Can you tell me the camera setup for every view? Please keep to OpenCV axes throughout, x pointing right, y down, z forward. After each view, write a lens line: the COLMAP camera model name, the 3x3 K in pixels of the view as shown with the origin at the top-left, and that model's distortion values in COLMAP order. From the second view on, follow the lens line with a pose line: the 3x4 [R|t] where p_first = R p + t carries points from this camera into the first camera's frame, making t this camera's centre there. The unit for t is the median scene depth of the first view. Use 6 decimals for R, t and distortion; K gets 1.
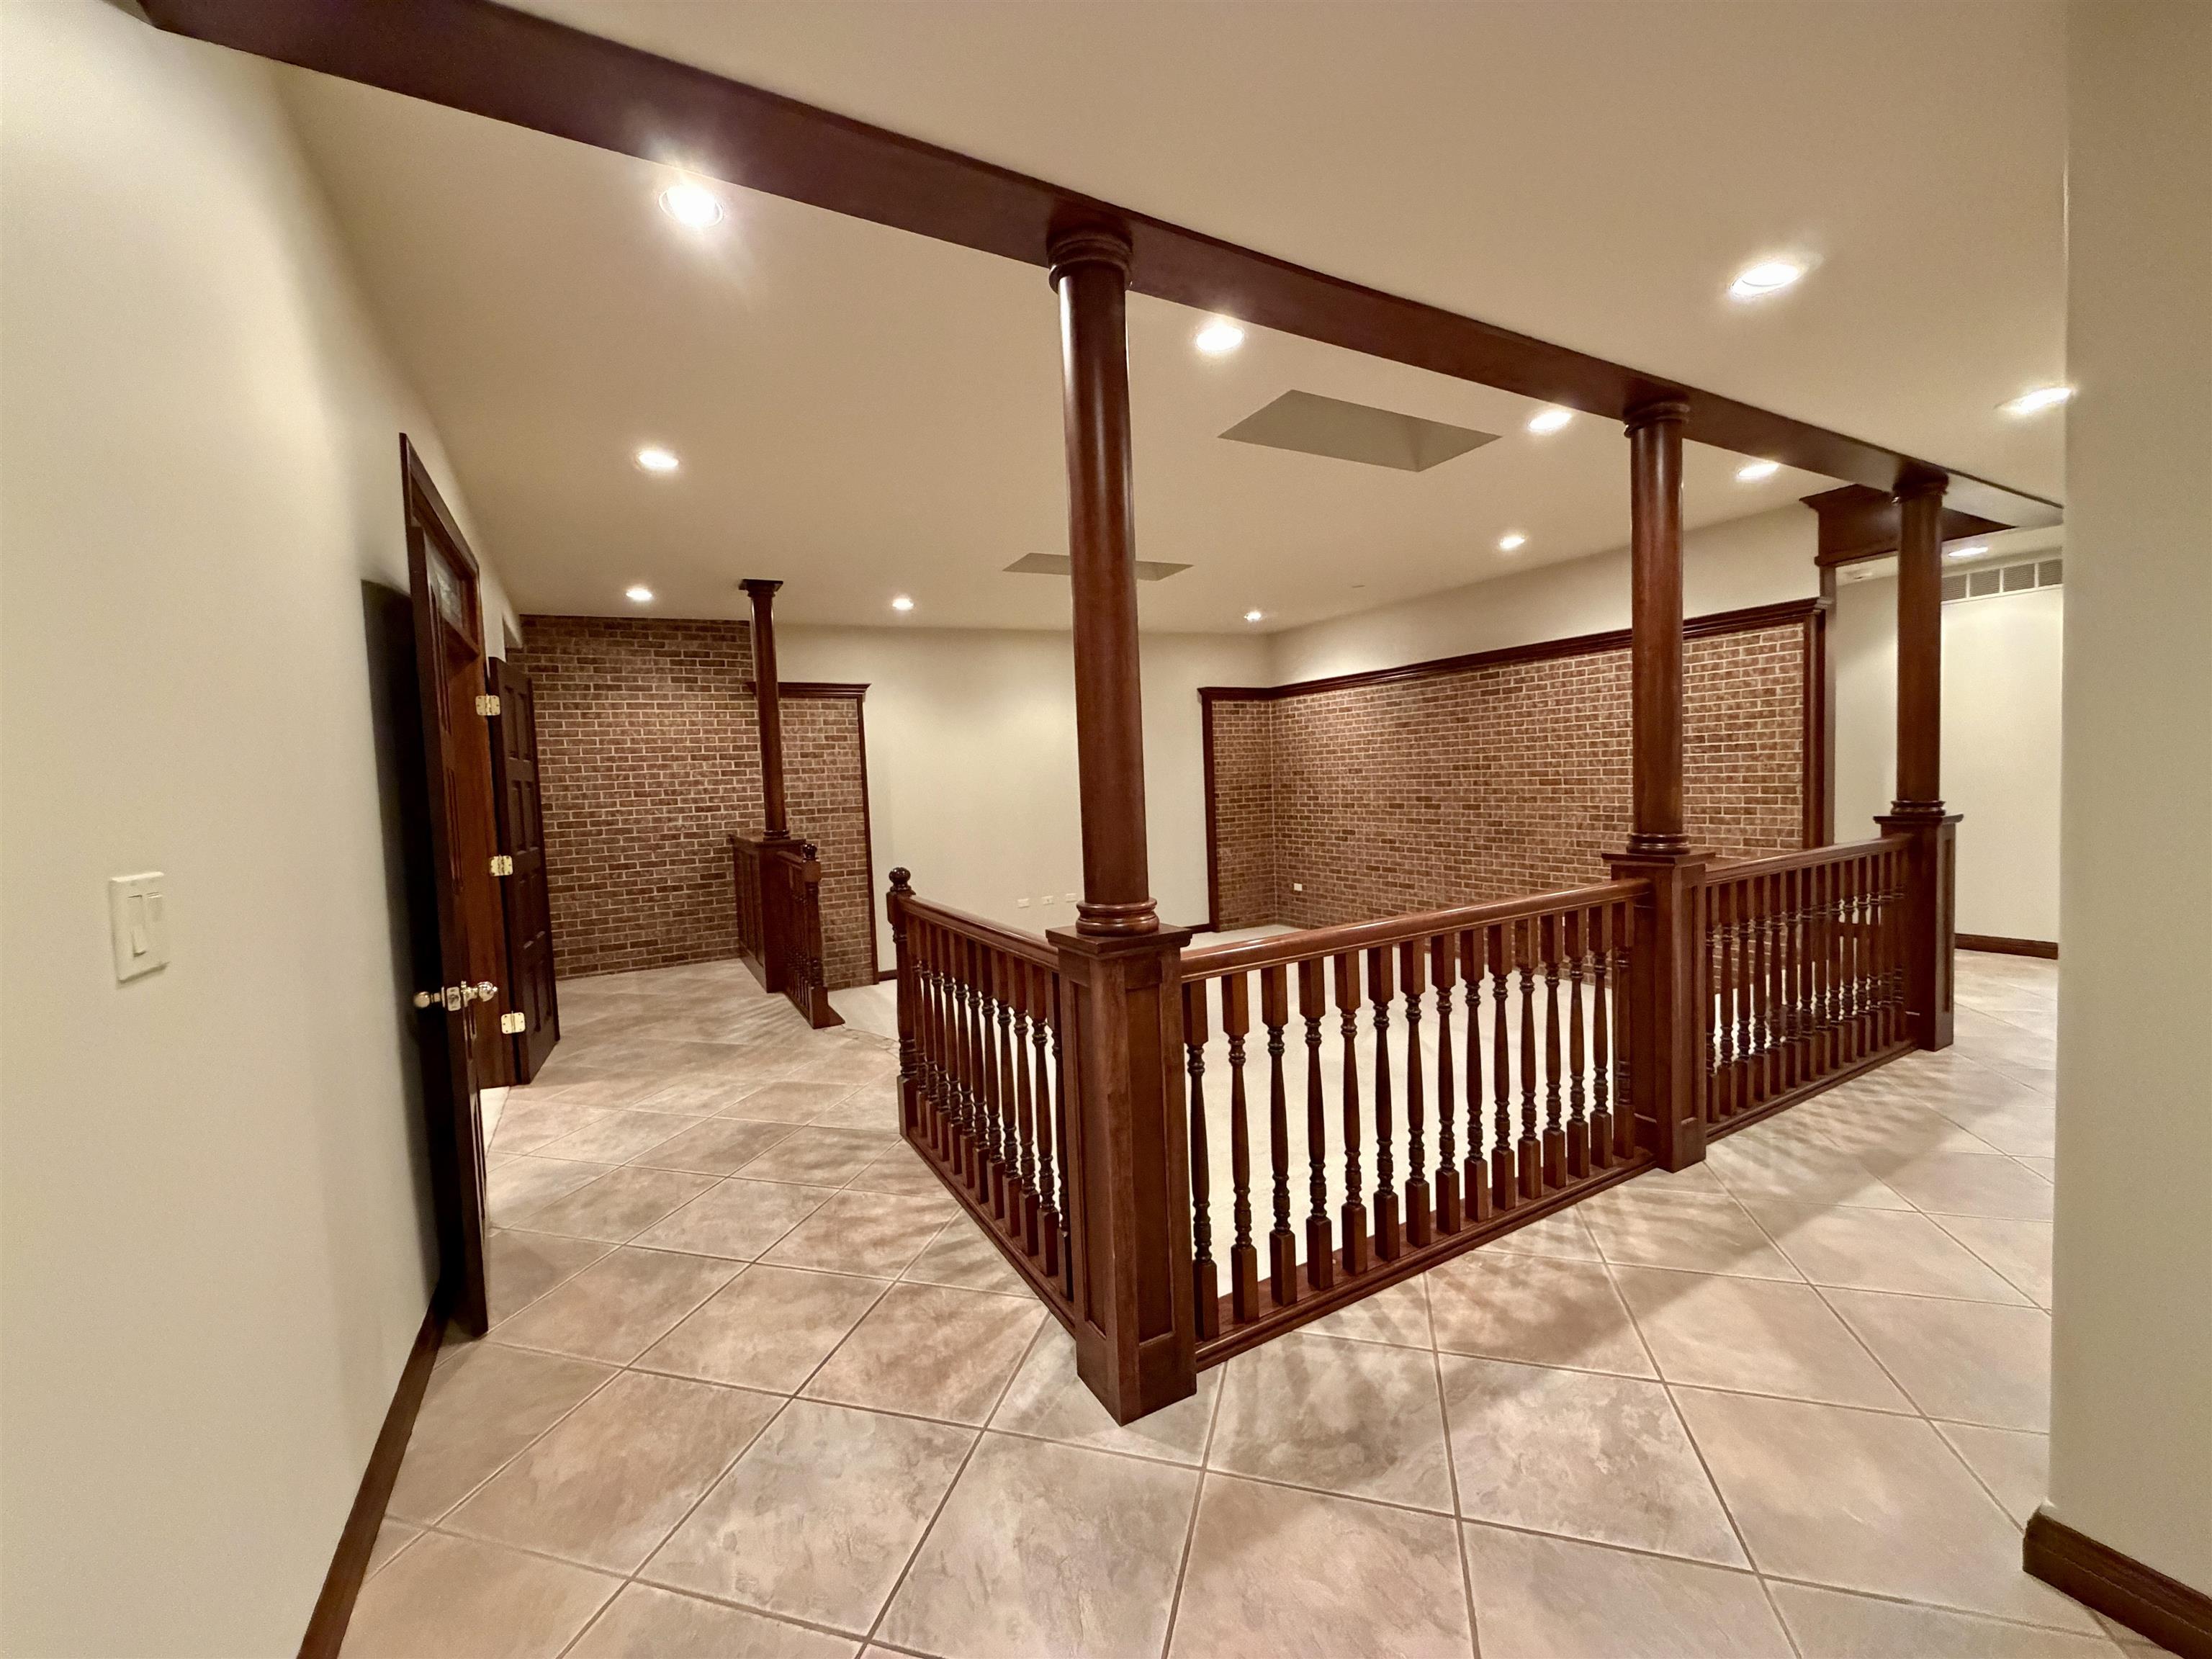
lens RADIAL K [[879.7, 0, 1101.2], [0, 879.7, 828.9], [0, 0, 1]] dist [-0.000523, -0.000137]
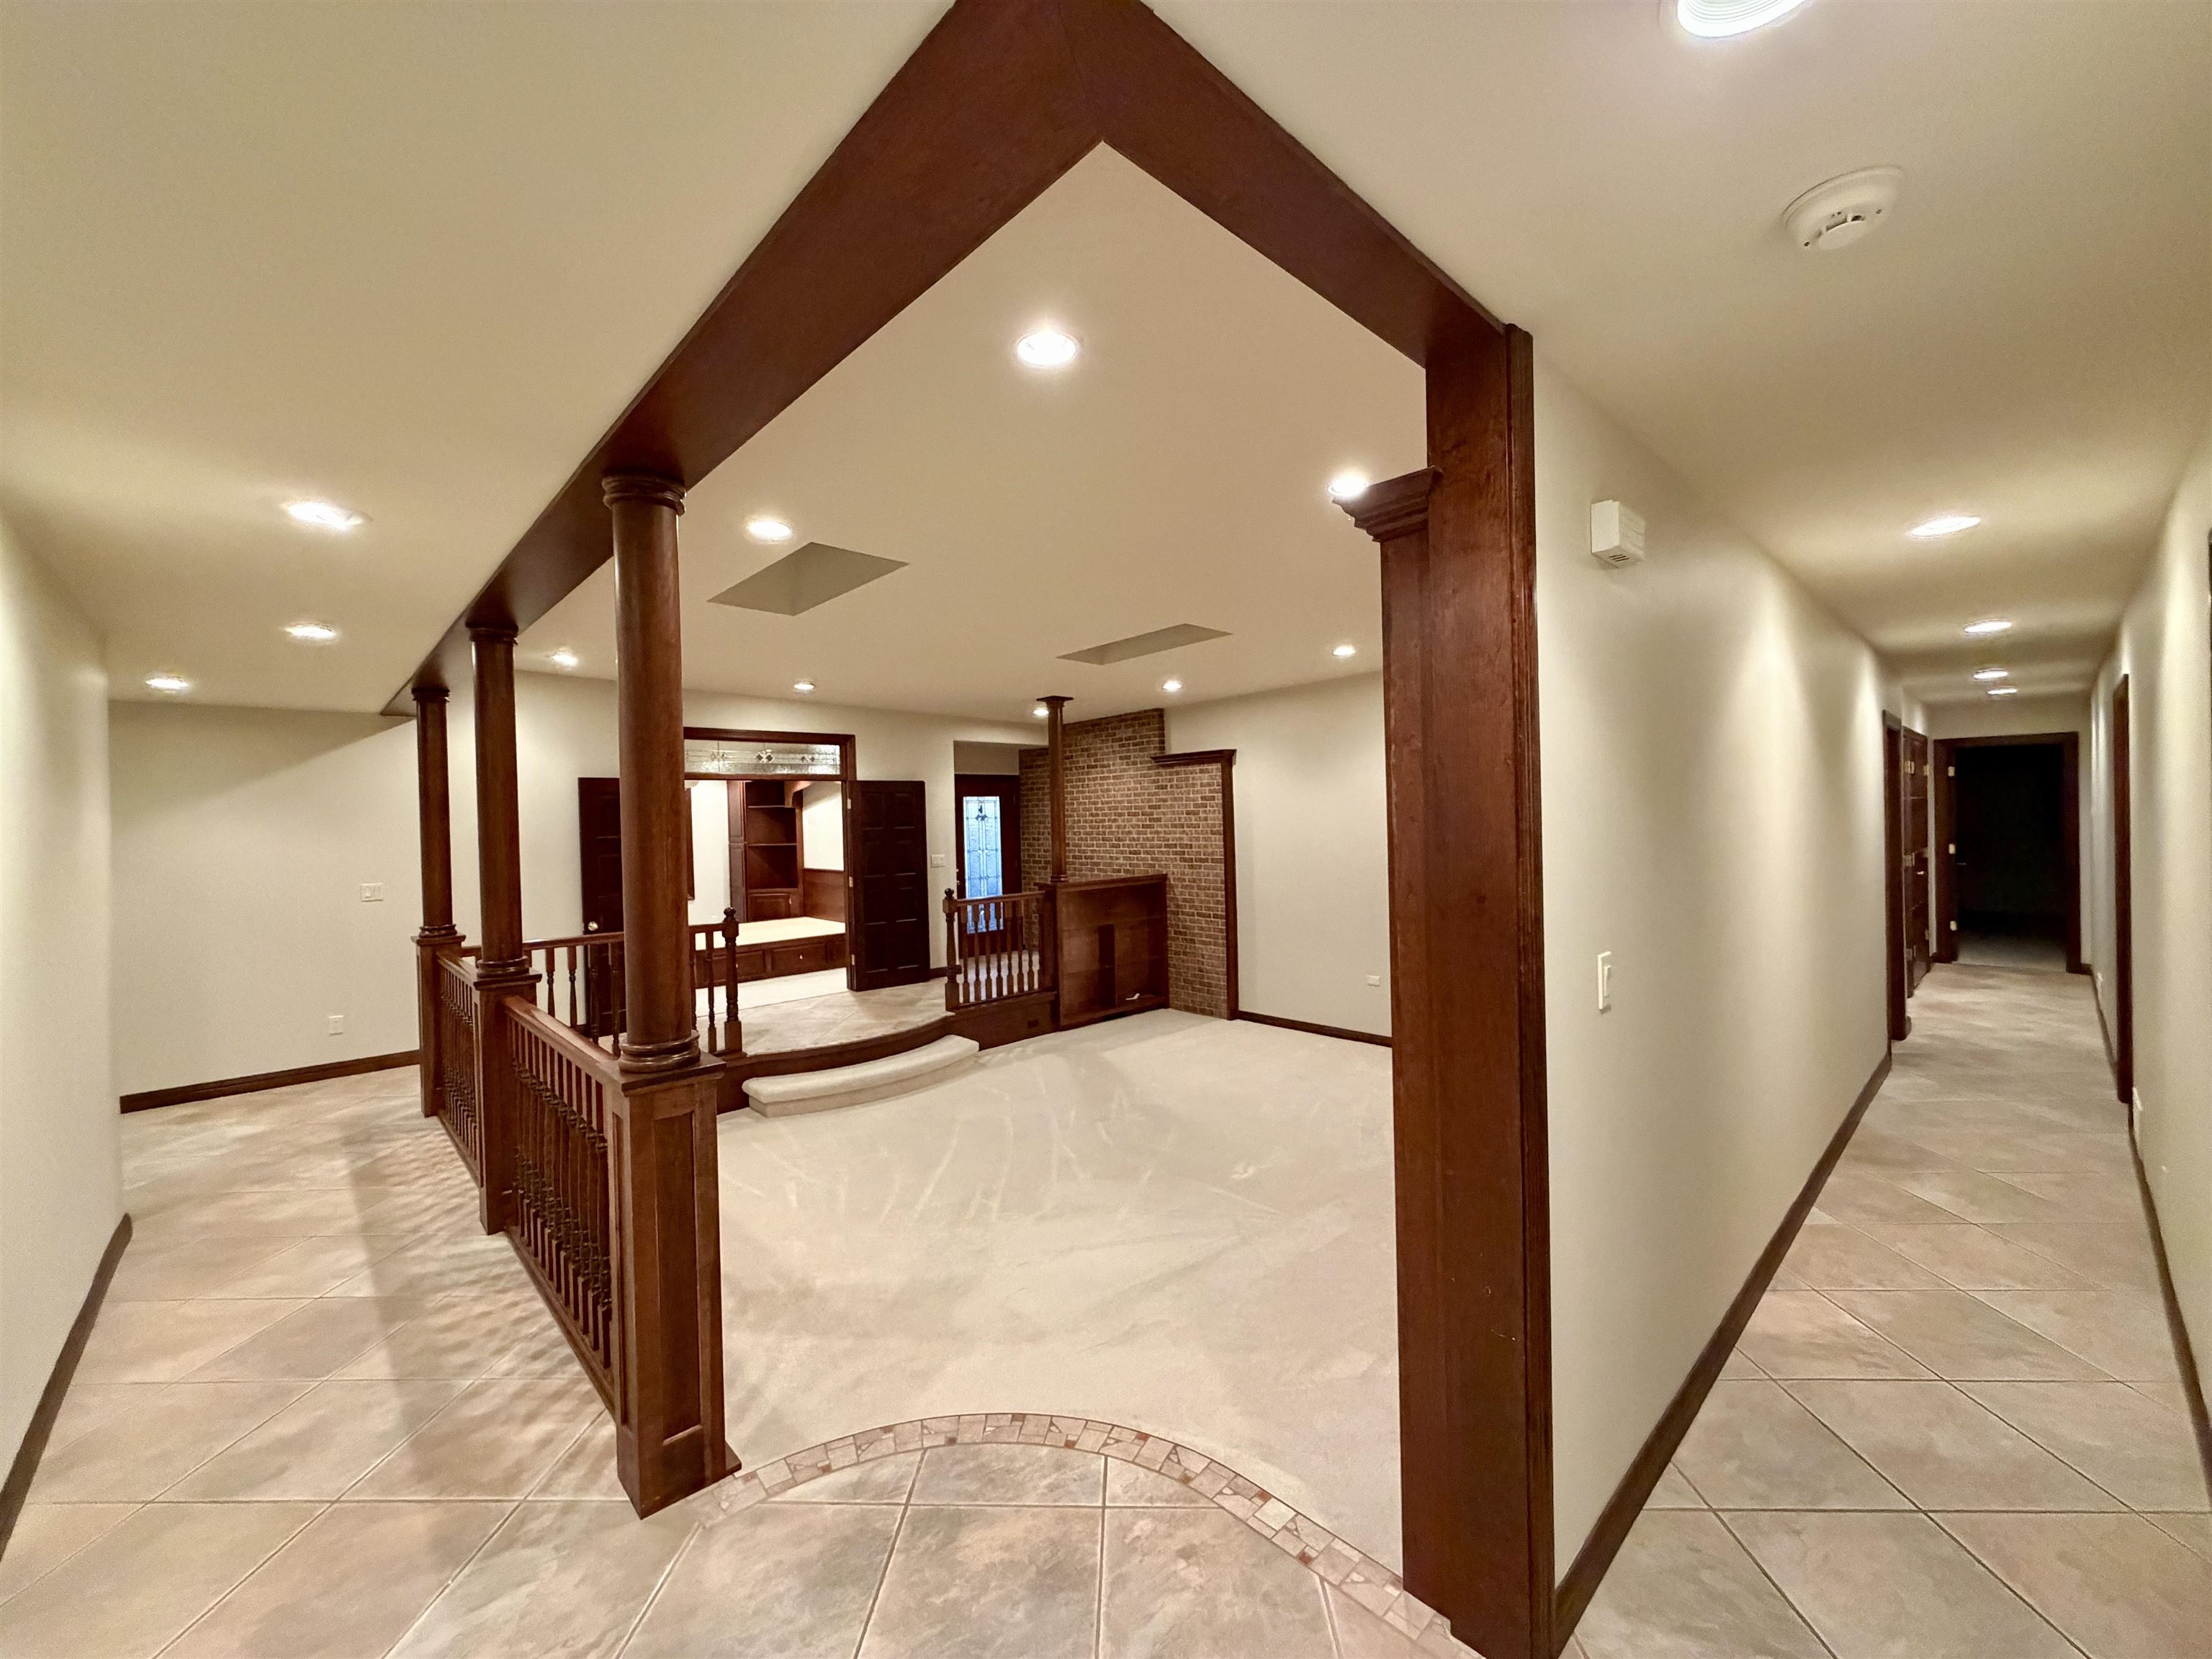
lens RADIAL K [[879.7, 0, 1101.2], [0, 879.7, 828.9], [0, 0, 1]] dist [-0.000523, -0.000137]
pose [[0.240856, 0.045048, -0.969515, 2.240629], [-0.035673, 0.998658, 0.037540, -0.286852], [0.969905, 0.025543, 0.242140, 1.659370]]
